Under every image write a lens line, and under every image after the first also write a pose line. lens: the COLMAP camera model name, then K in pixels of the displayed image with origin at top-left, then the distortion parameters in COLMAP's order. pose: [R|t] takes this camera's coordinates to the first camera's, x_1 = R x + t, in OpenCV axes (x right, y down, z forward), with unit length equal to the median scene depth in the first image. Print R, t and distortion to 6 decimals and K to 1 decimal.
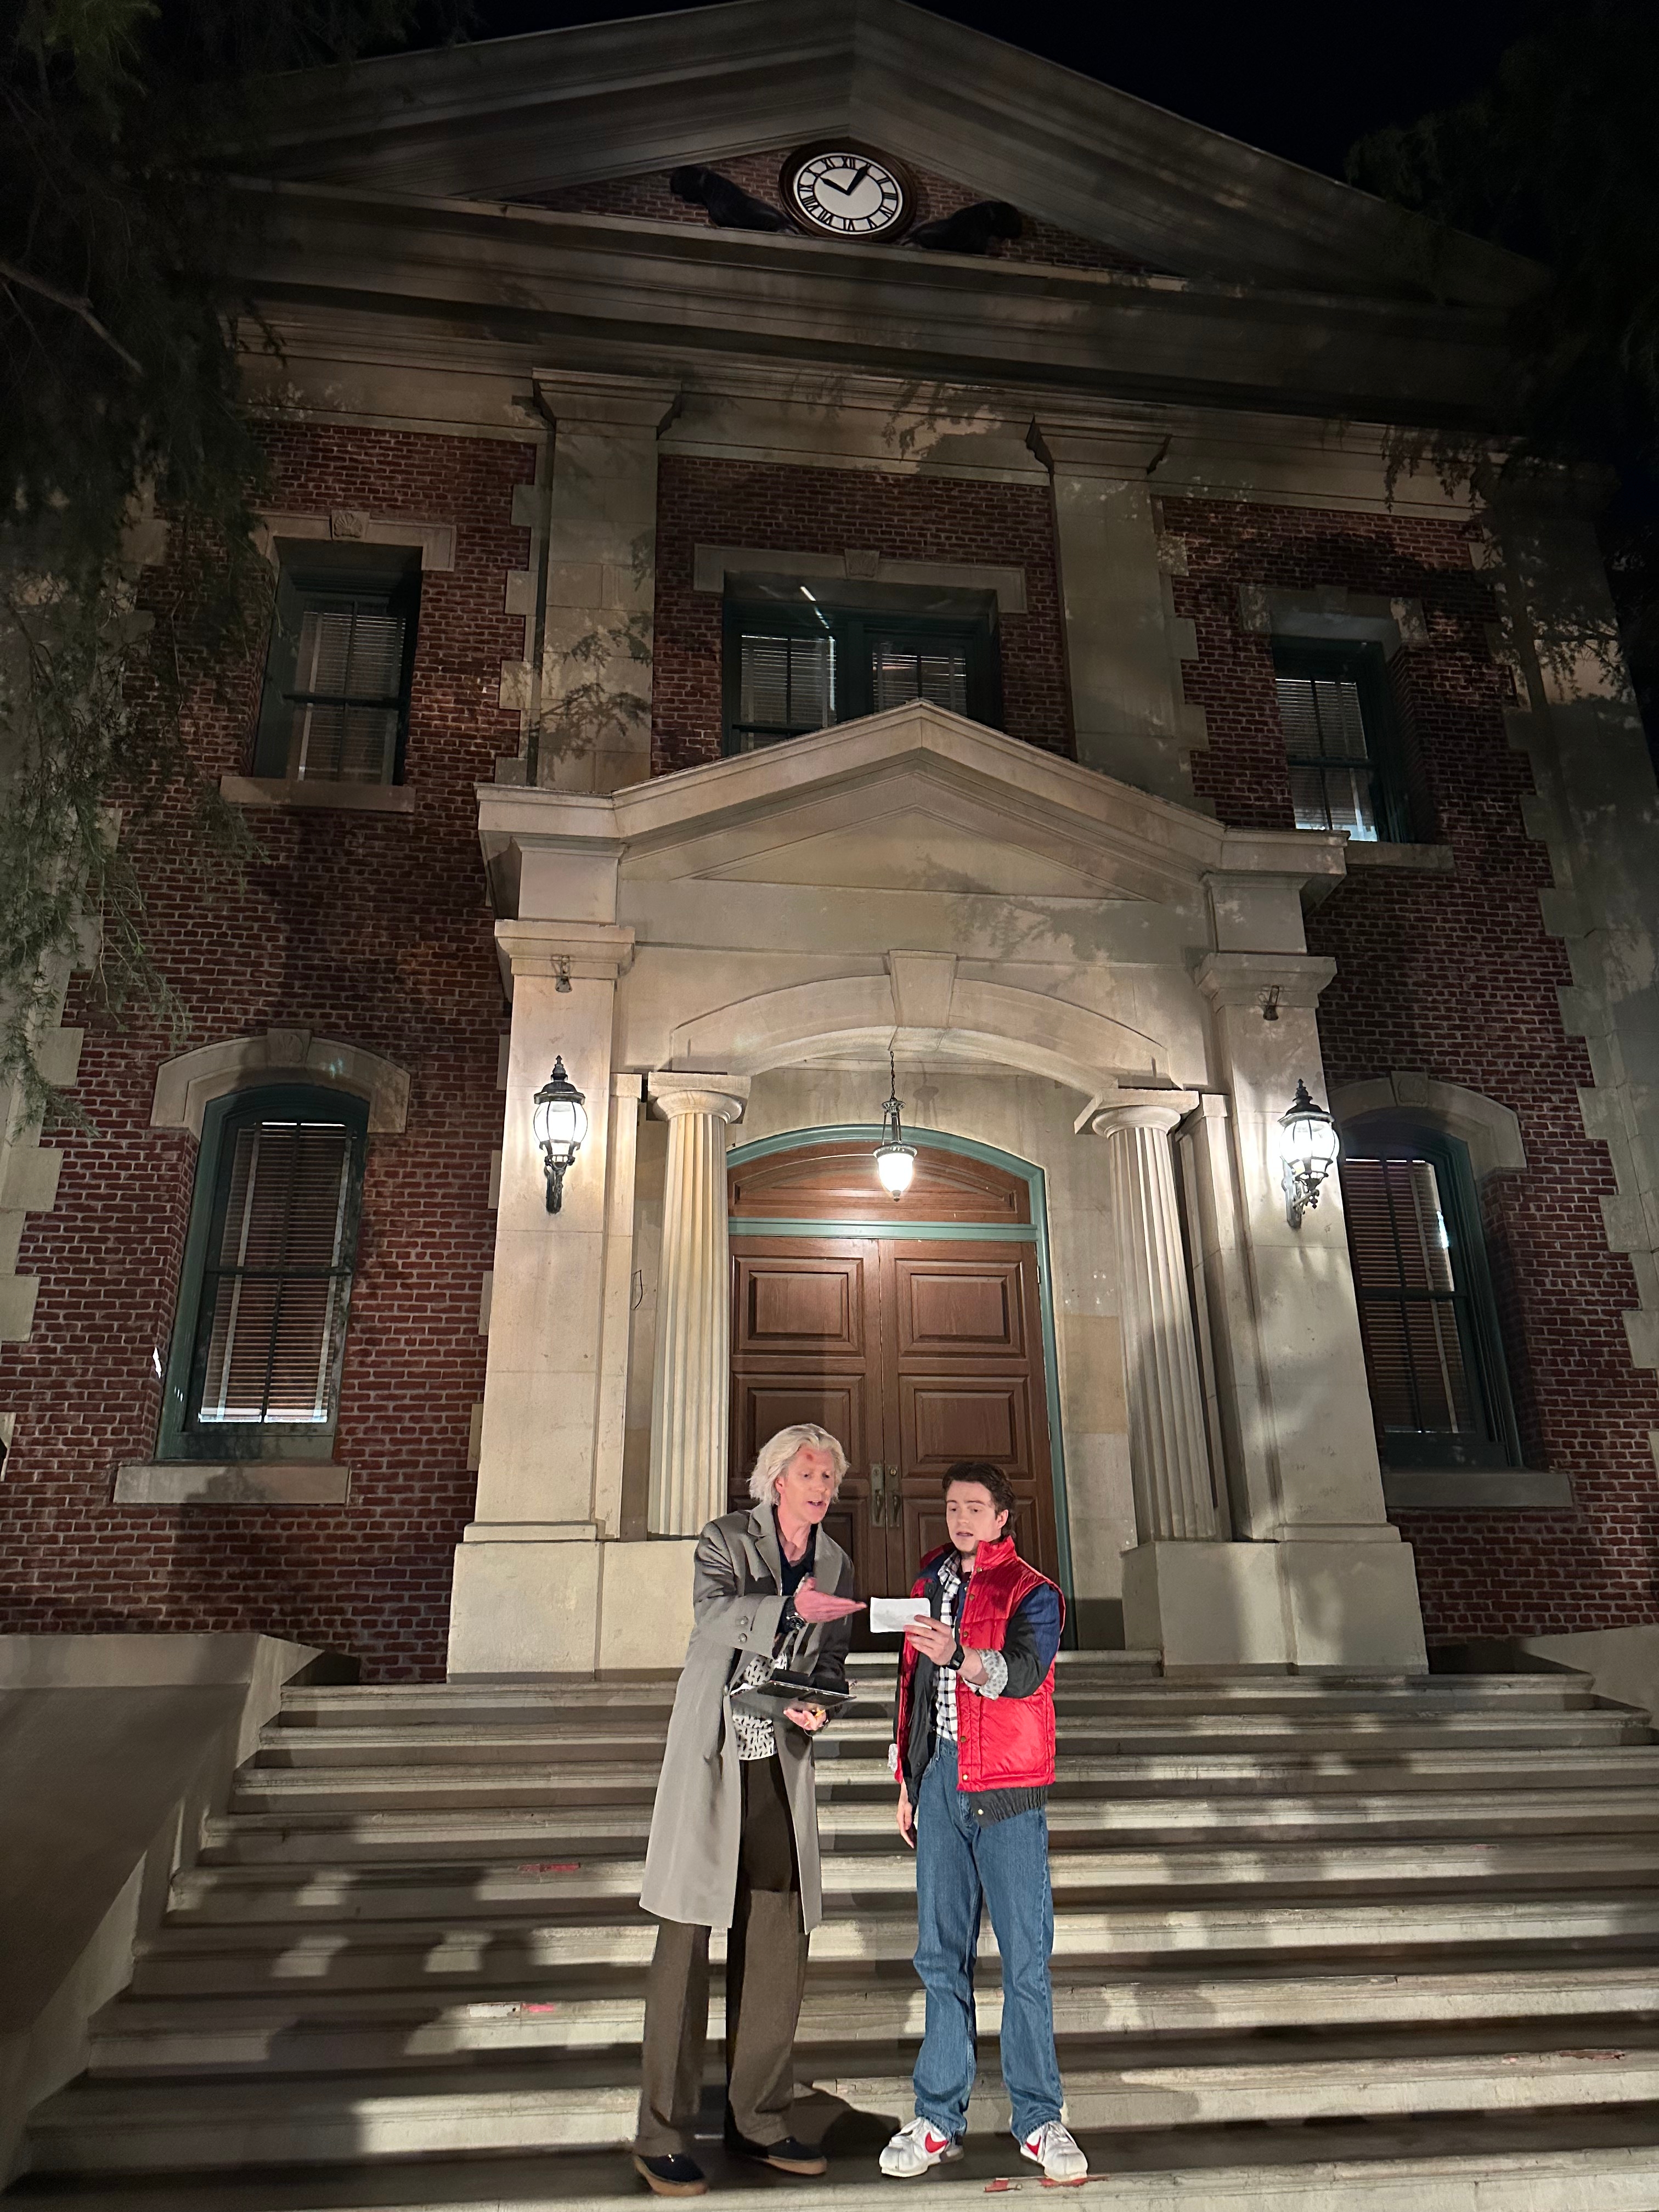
lens RADIAL K [[1541.7, 0, 818.0], [0, 1541.7, 1106.4], [0, 0, 1]] dist [0.048765, -0.051808]
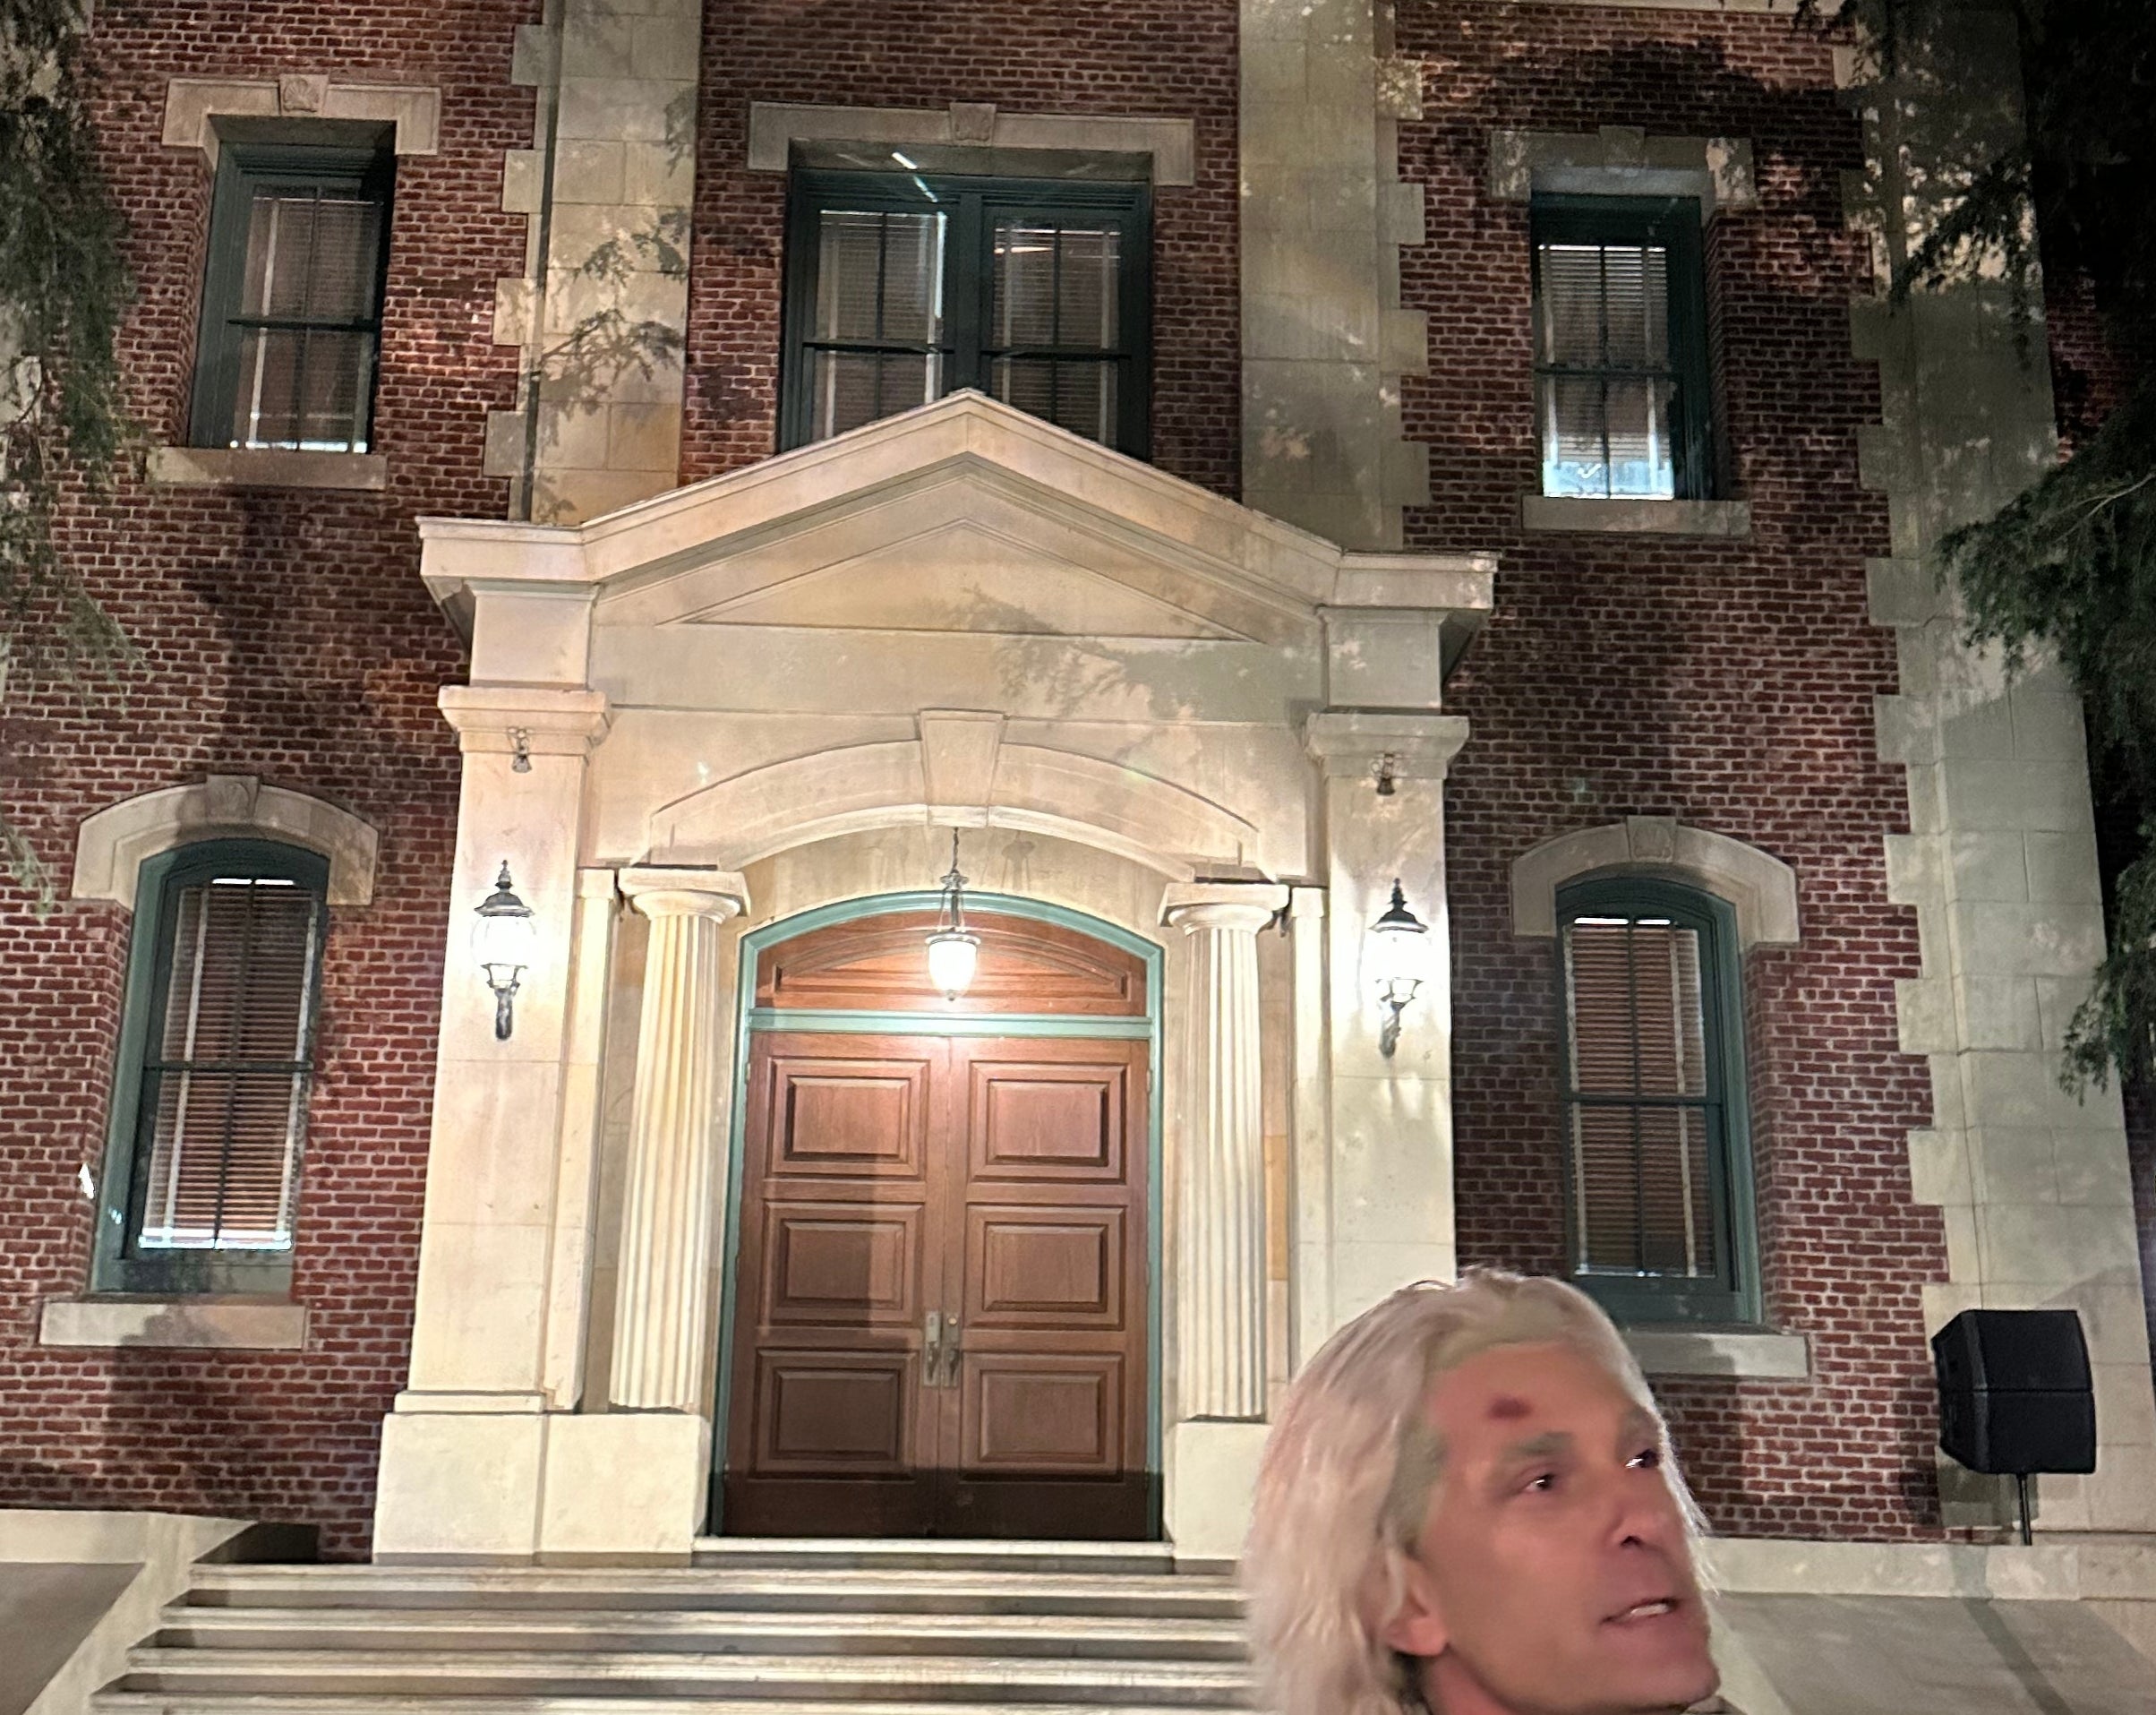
lens RADIAL K [[2579.2, 0, 1067.4], [0, 2579.2, 845.3], [0, 0, 1]] dist [0.057618, 0.000000]
pose [[0.996193, 0.005326, -0.087014, 0.218678], [0.003409, 0.994989, 0.099924, -0.148712], [0.087110, -0.099840, 0.991183, -0.327743]]
